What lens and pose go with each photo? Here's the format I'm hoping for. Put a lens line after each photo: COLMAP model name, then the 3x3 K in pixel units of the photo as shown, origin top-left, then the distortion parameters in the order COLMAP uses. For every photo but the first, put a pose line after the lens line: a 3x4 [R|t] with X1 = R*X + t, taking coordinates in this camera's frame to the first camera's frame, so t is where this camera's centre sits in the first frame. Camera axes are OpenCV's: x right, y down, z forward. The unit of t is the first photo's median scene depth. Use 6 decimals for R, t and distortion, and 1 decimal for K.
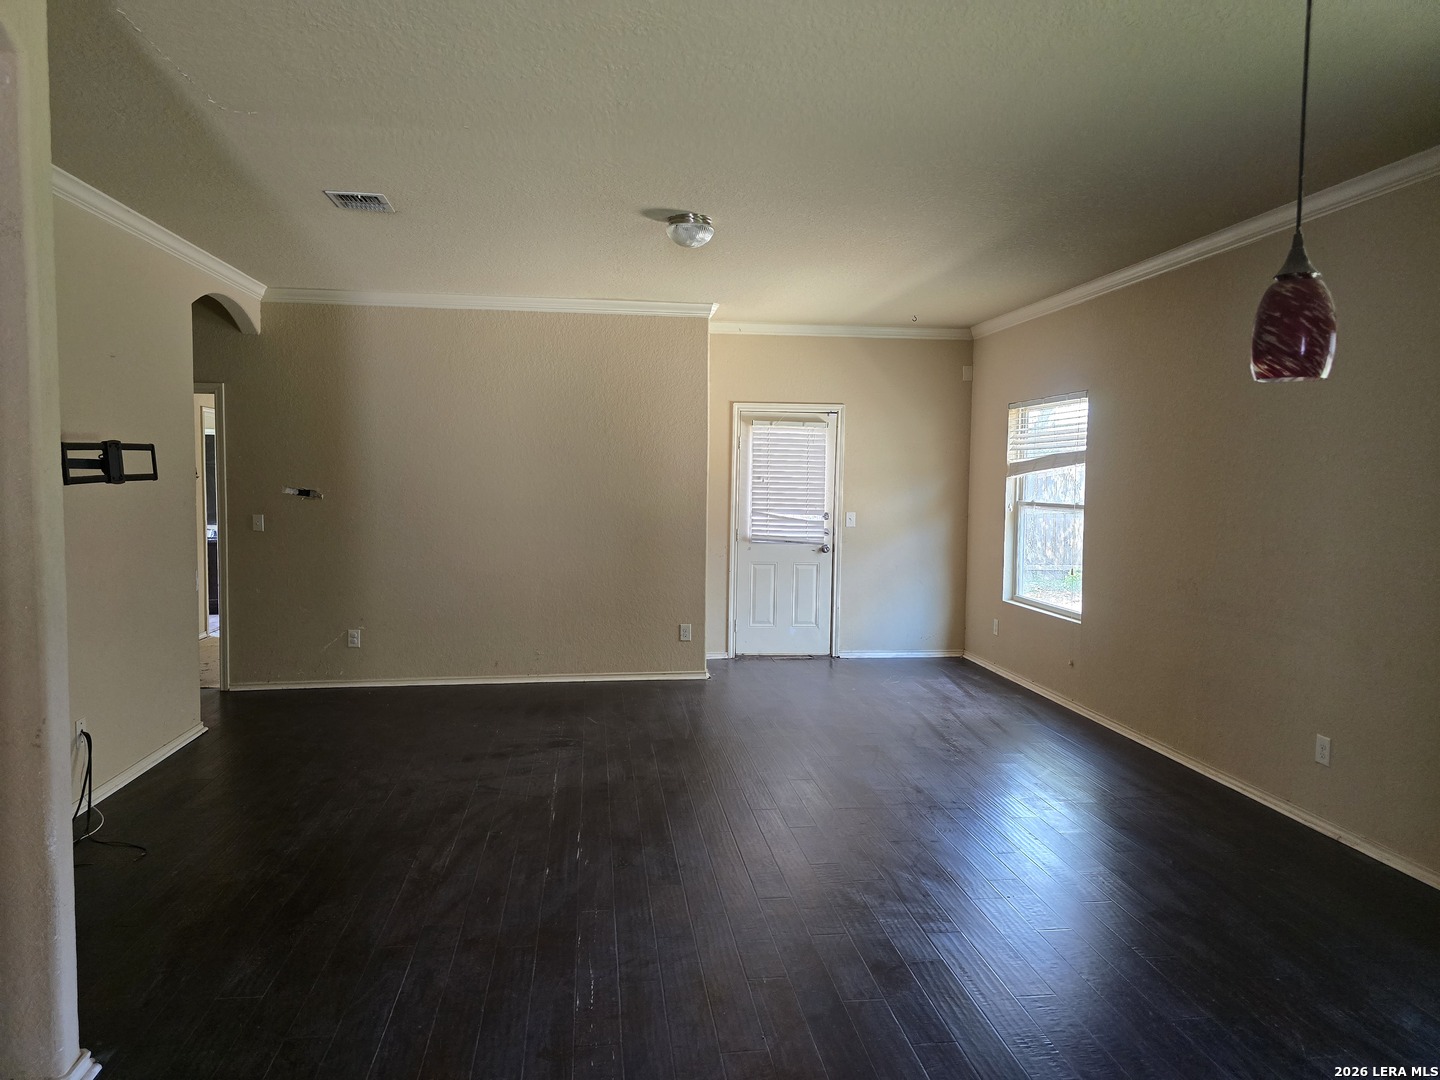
lens RADIAL K [[979.7, 0, 720.9], [0, 979.7, 542.5], [0, 0, 1]] dist [0.045680, -0.046276]
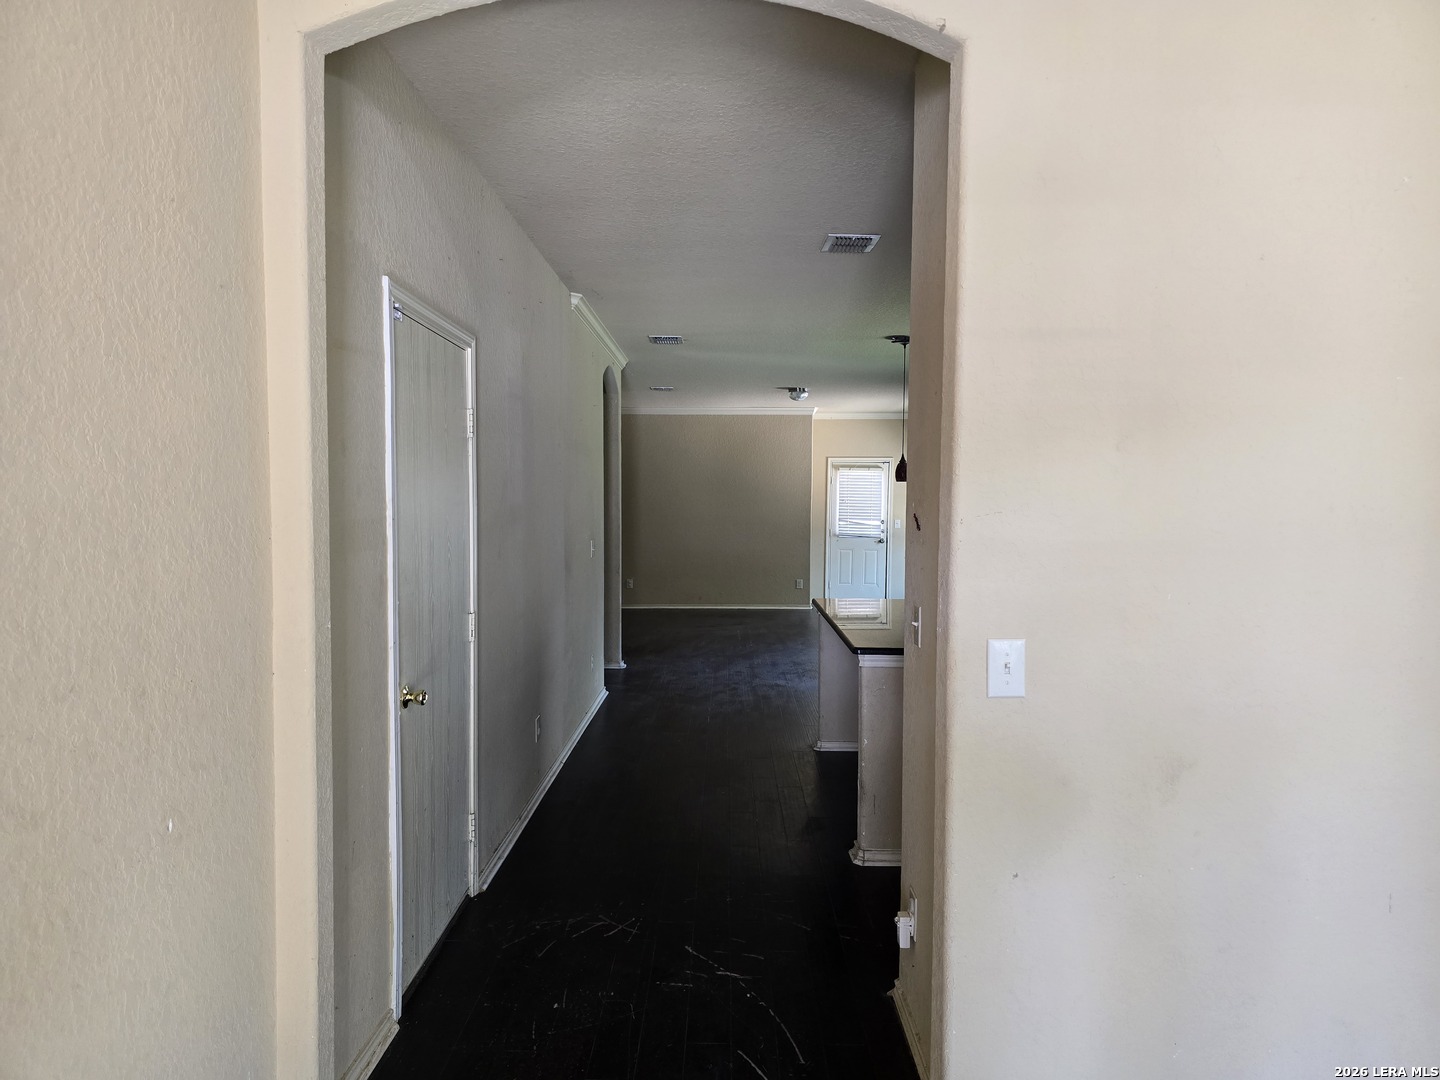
lens RADIAL K [[979.7, 0, 715.9], [0, 979.7, 542.7], [0, 0, 1]] dist [0.045680, -0.046276]
pose [[0.990207, 0.000980, -0.139600, 0.058856], [-0.004007, 0.999763, -0.021399, 0.048429], [0.139546, 0.021749, 0.989977, -0.764303]]
